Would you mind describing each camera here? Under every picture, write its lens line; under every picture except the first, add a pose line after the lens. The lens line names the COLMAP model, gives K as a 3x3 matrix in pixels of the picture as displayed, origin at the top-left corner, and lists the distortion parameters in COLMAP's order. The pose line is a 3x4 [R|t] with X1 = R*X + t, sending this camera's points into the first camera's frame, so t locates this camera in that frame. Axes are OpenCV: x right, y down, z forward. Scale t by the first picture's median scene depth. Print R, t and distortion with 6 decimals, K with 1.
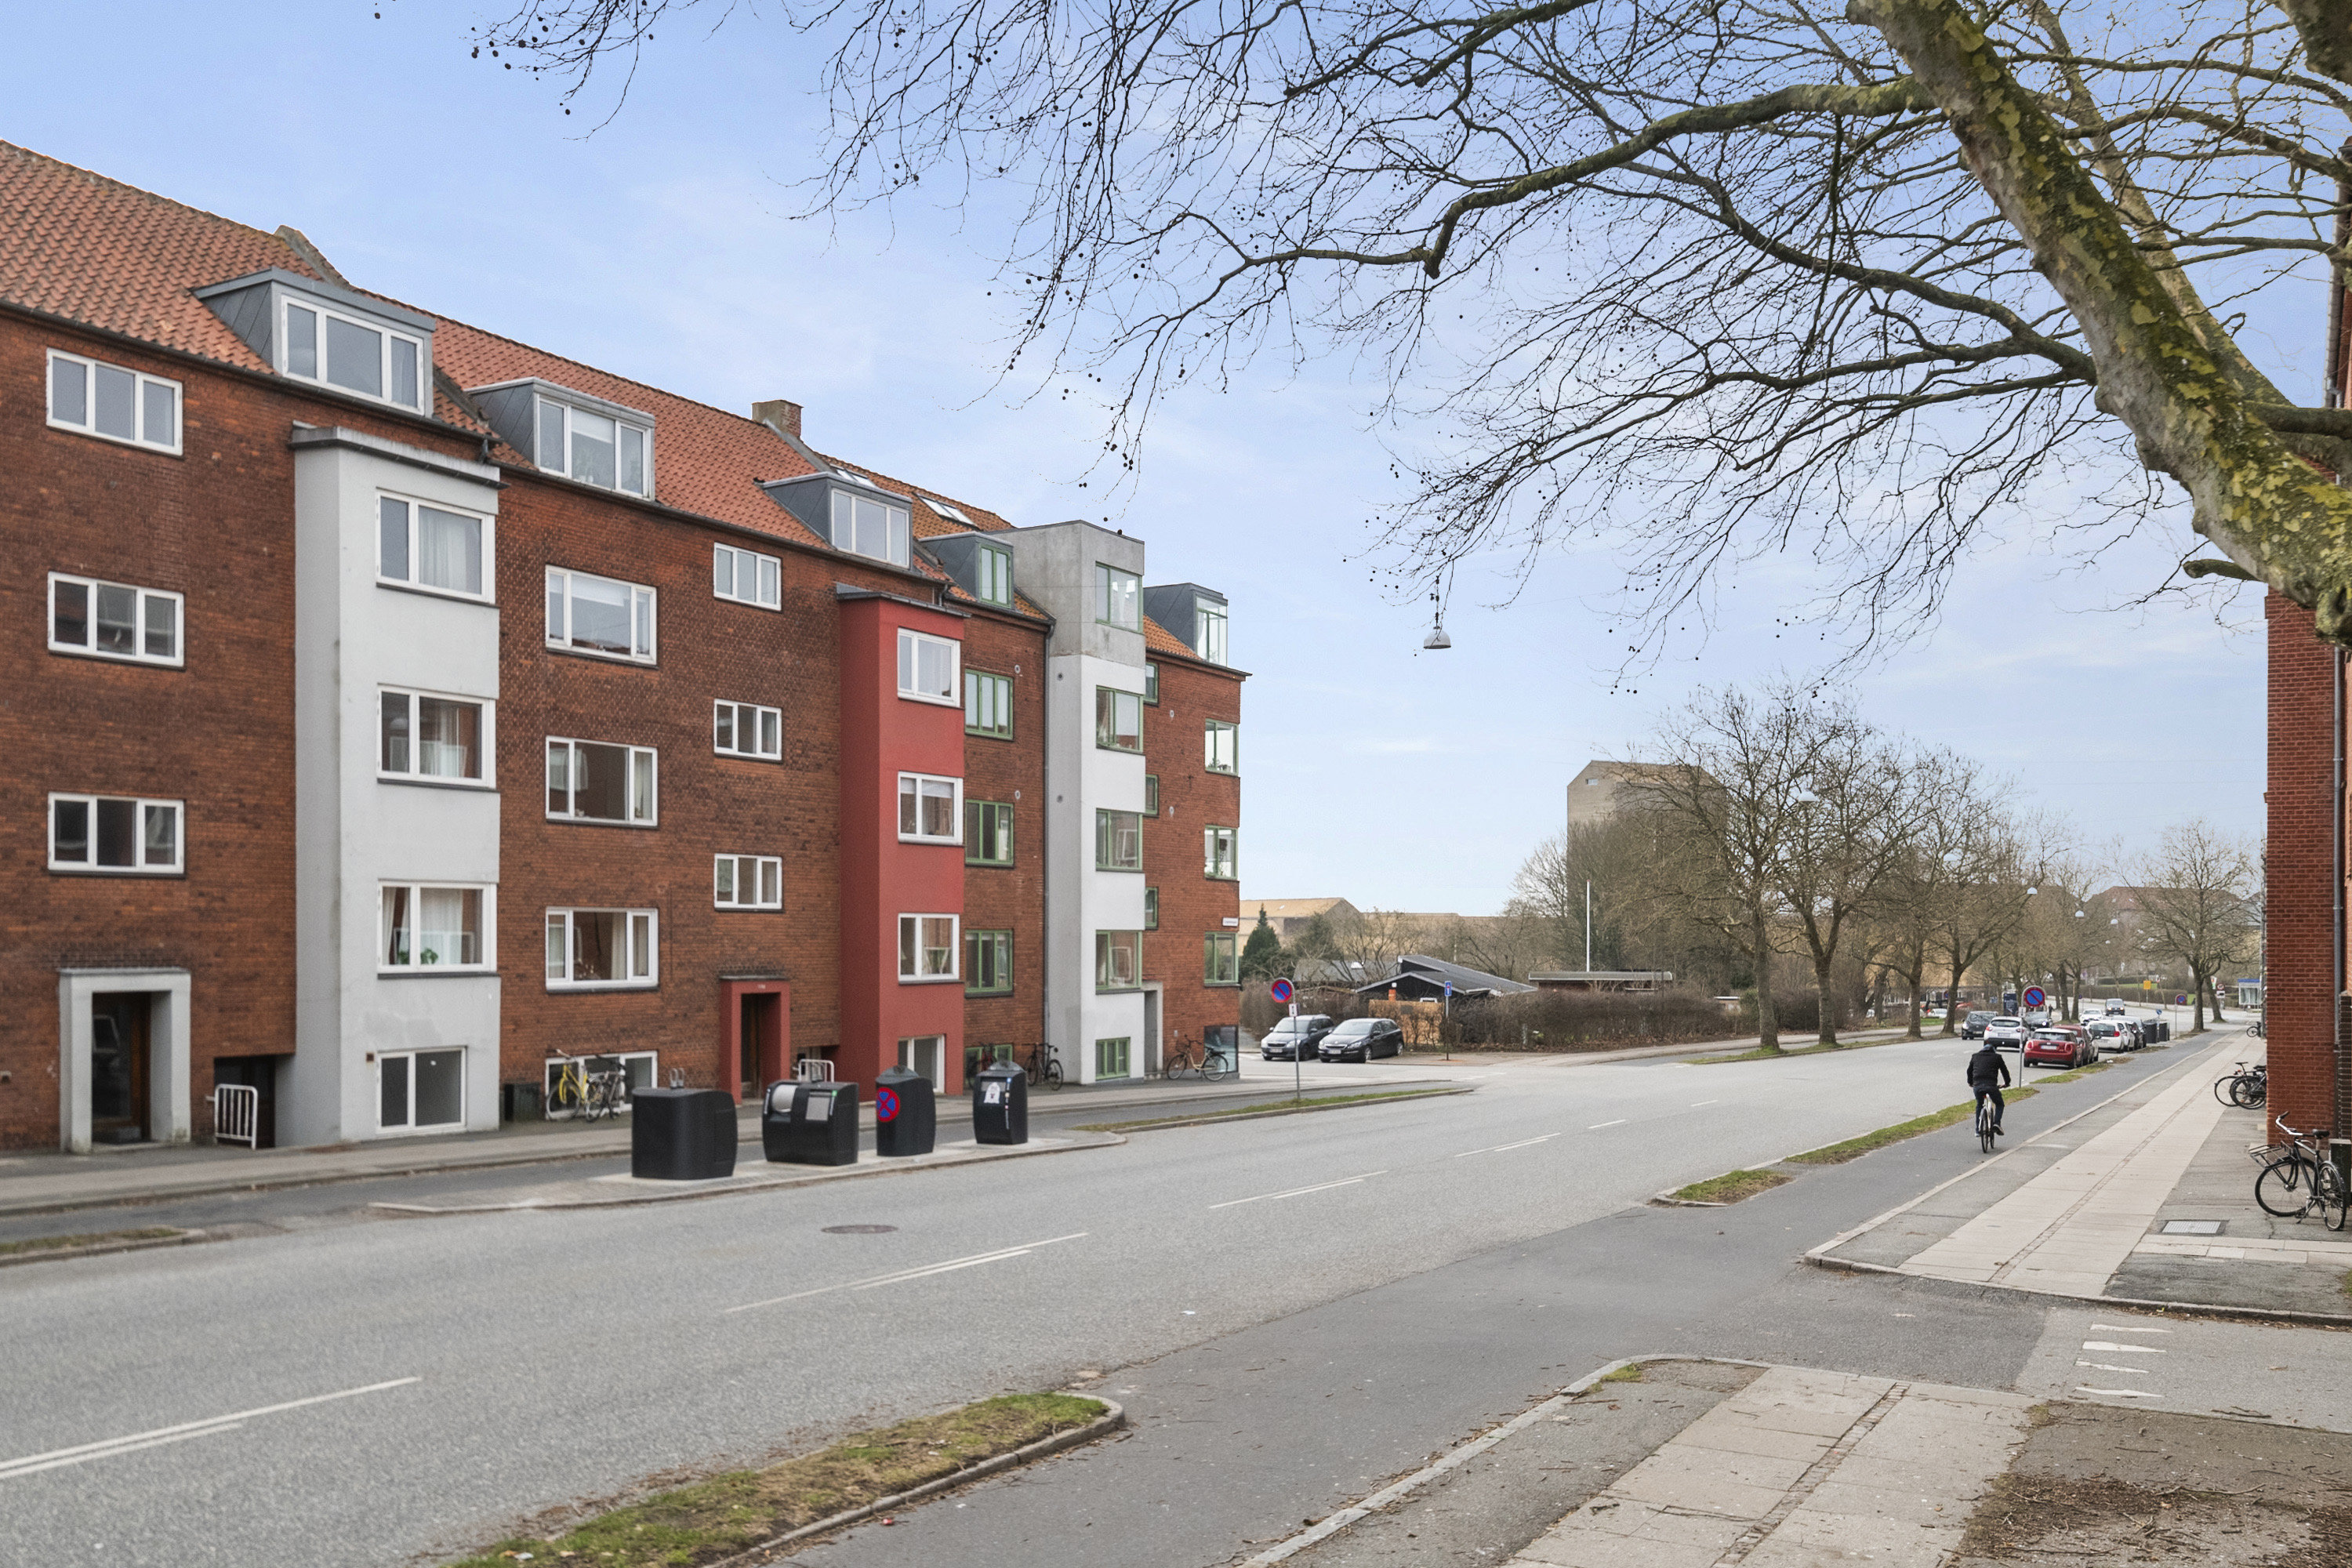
lens RADIAL K [[1982.0, 0, 1176.0], [0, 1982.0, 784.0], [0, 0, 1]] dist [0.006890, 0.006349]
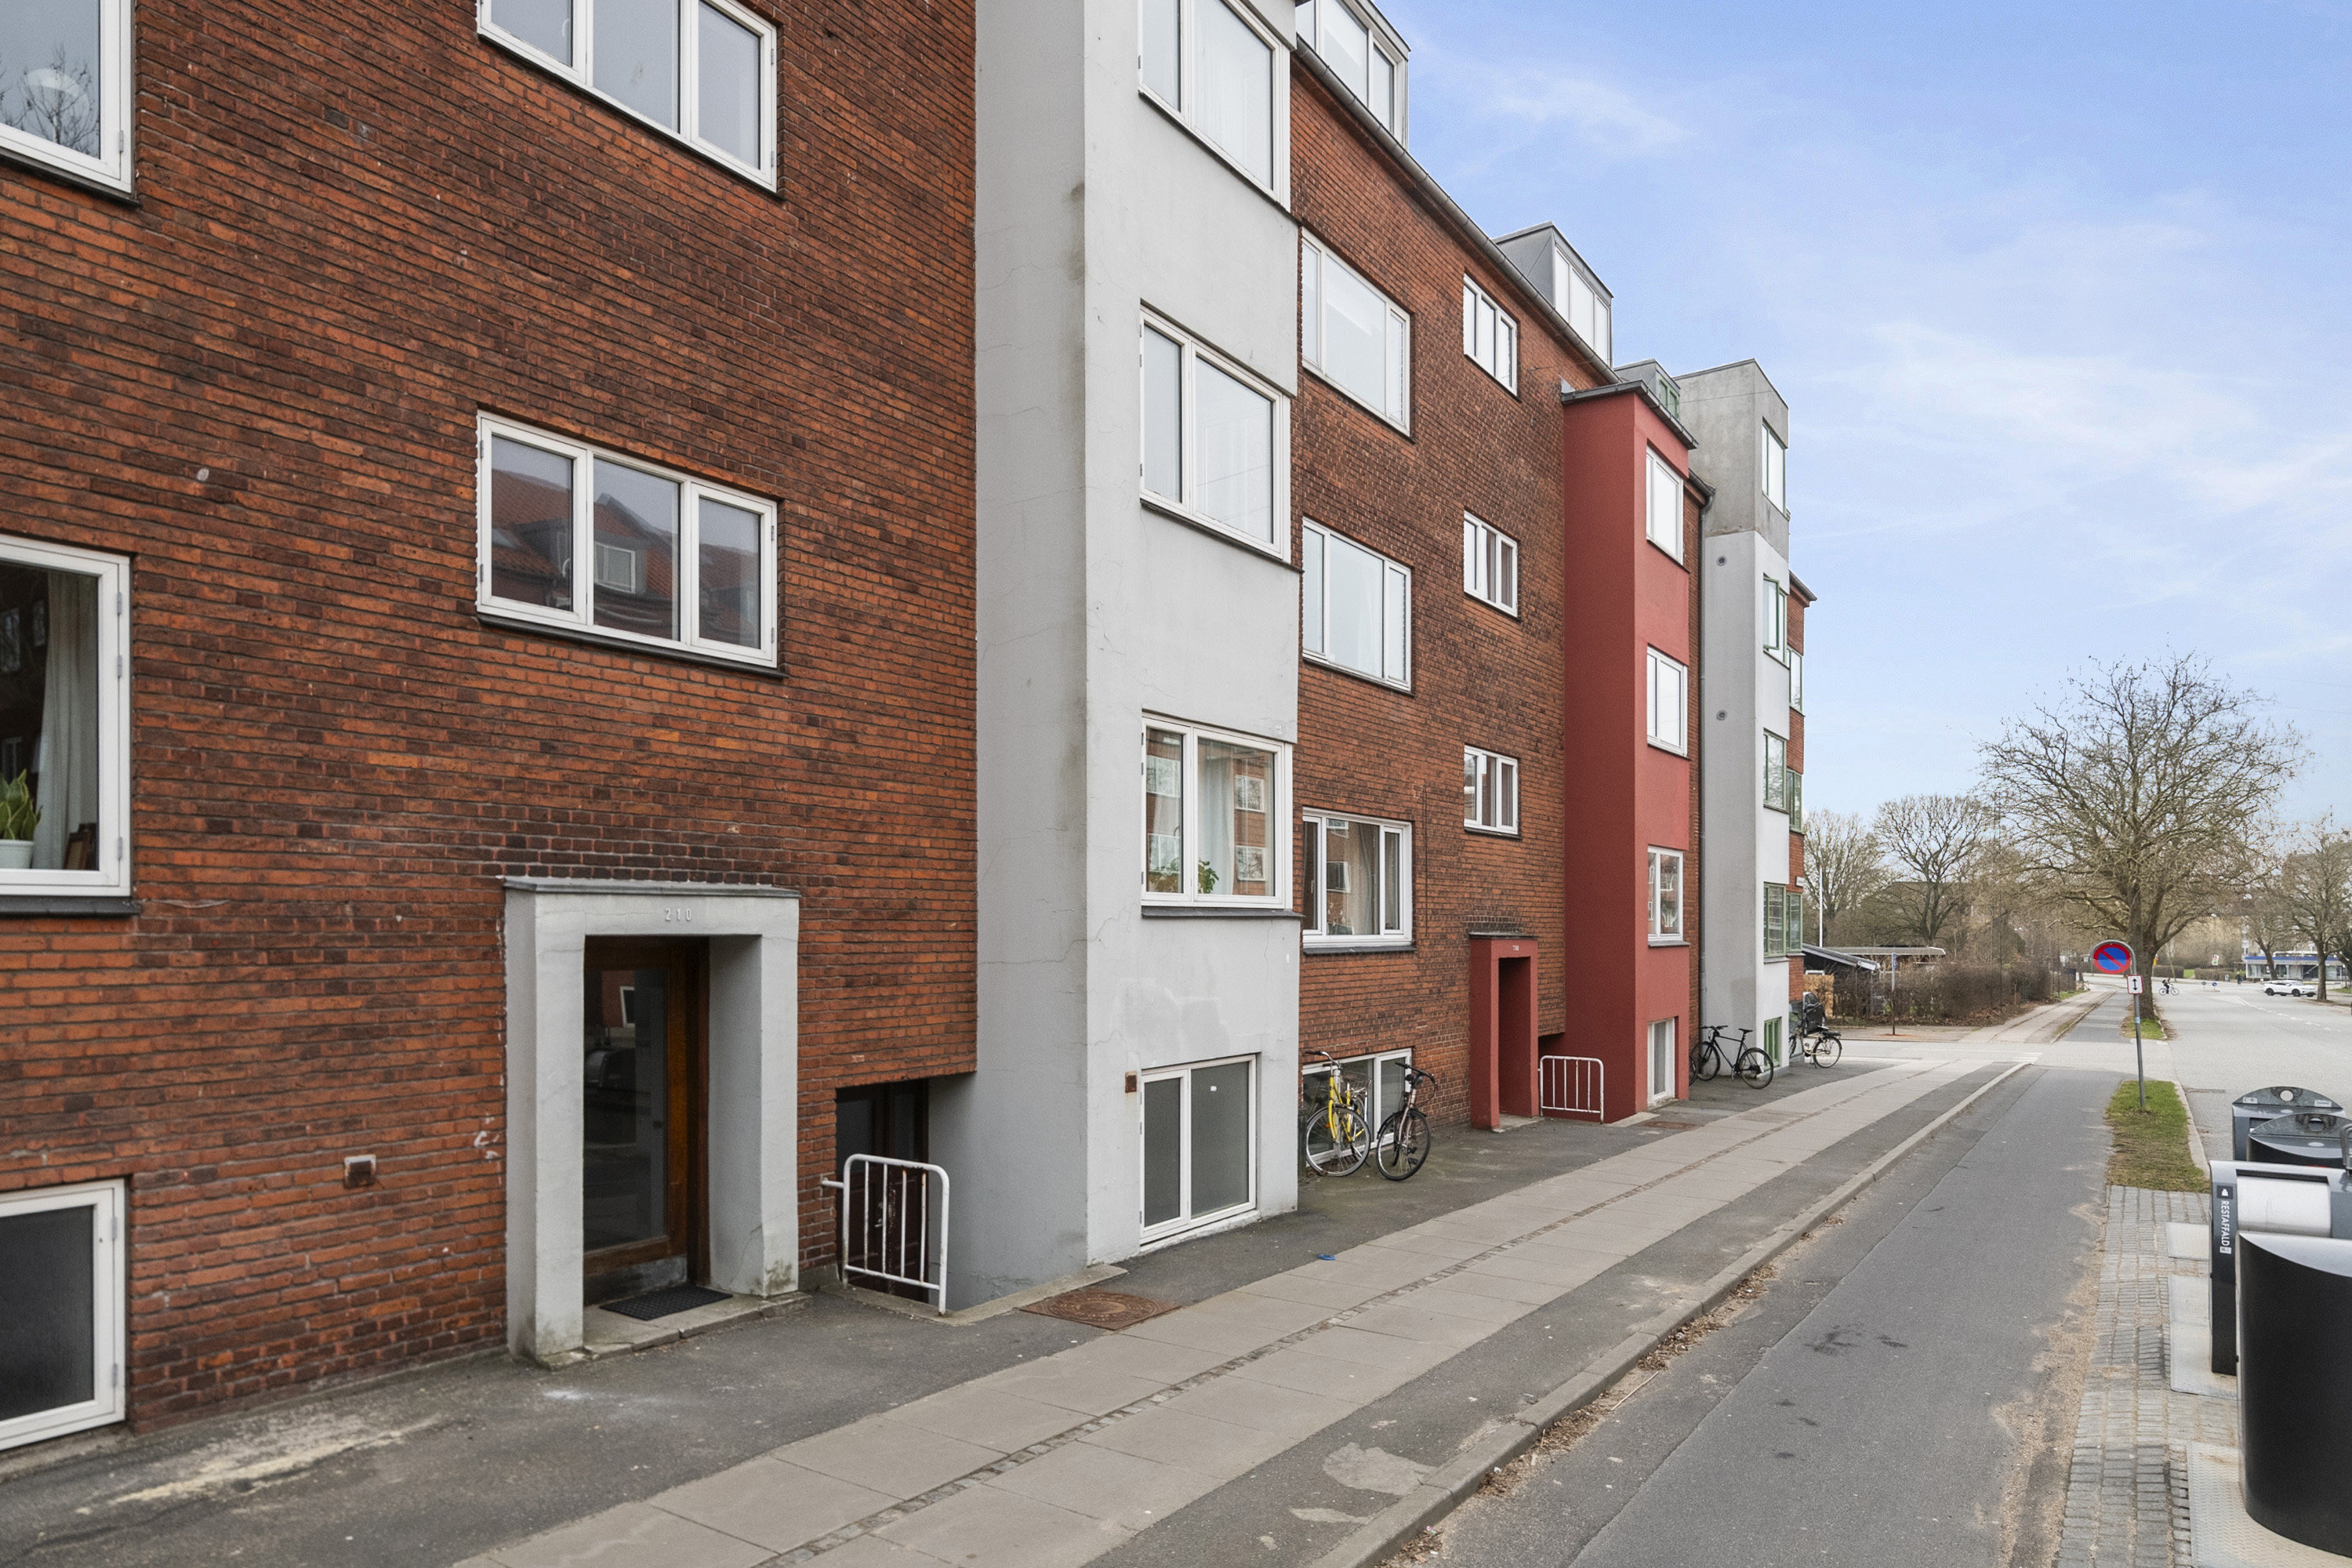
lens RADIAL K [[1465.9, 0, 1176.0], [0, 1465.9, 784.0], [0, 0, 1]] dist [0.006809, -0.003819]
pose [[0.995705, -0.010704, -0.091958, -0.374088], [0.008848, 0.999749, -0.020567, 0.075828], [0.092155, 0.019665, 0.995551, 0.671397]]
